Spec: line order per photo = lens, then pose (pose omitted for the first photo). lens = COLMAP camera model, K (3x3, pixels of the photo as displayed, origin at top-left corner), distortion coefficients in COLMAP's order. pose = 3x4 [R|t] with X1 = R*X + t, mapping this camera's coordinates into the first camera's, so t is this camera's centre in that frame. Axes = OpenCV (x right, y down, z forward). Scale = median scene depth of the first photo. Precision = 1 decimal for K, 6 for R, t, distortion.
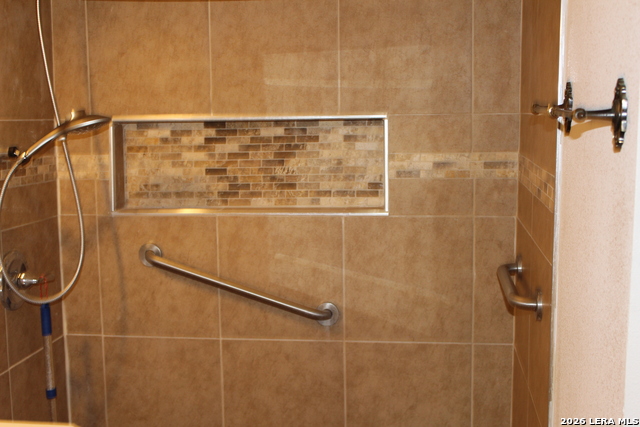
lens RADIAL K [[827.0, 0, 321.6], [0, 827.0, 210.5], [0, 0, 1]] dist [-0.057139, 0.000000]
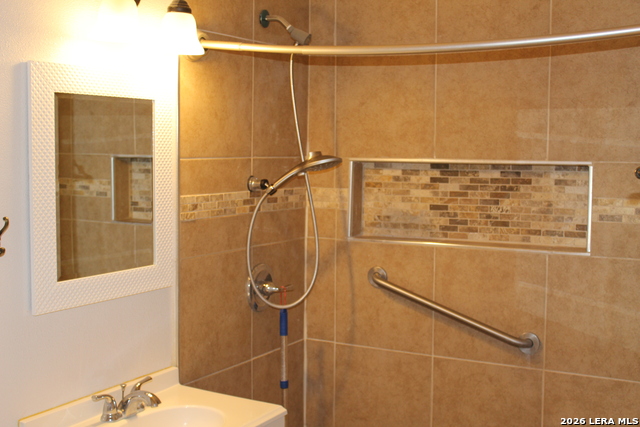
lens RADIAL K [[827.0, 0, 318.5], [0, 827.0, 214.6], [0, 0, 1]] dist [-0.057139, 0.000000]
pose [[0.928489, 0.049579, -0.368034, 0.138702], [-0.063818, 0.997607, -0.026613, 0.003010], [0.365834, 0.048197, 0.929431, -0.111460]]
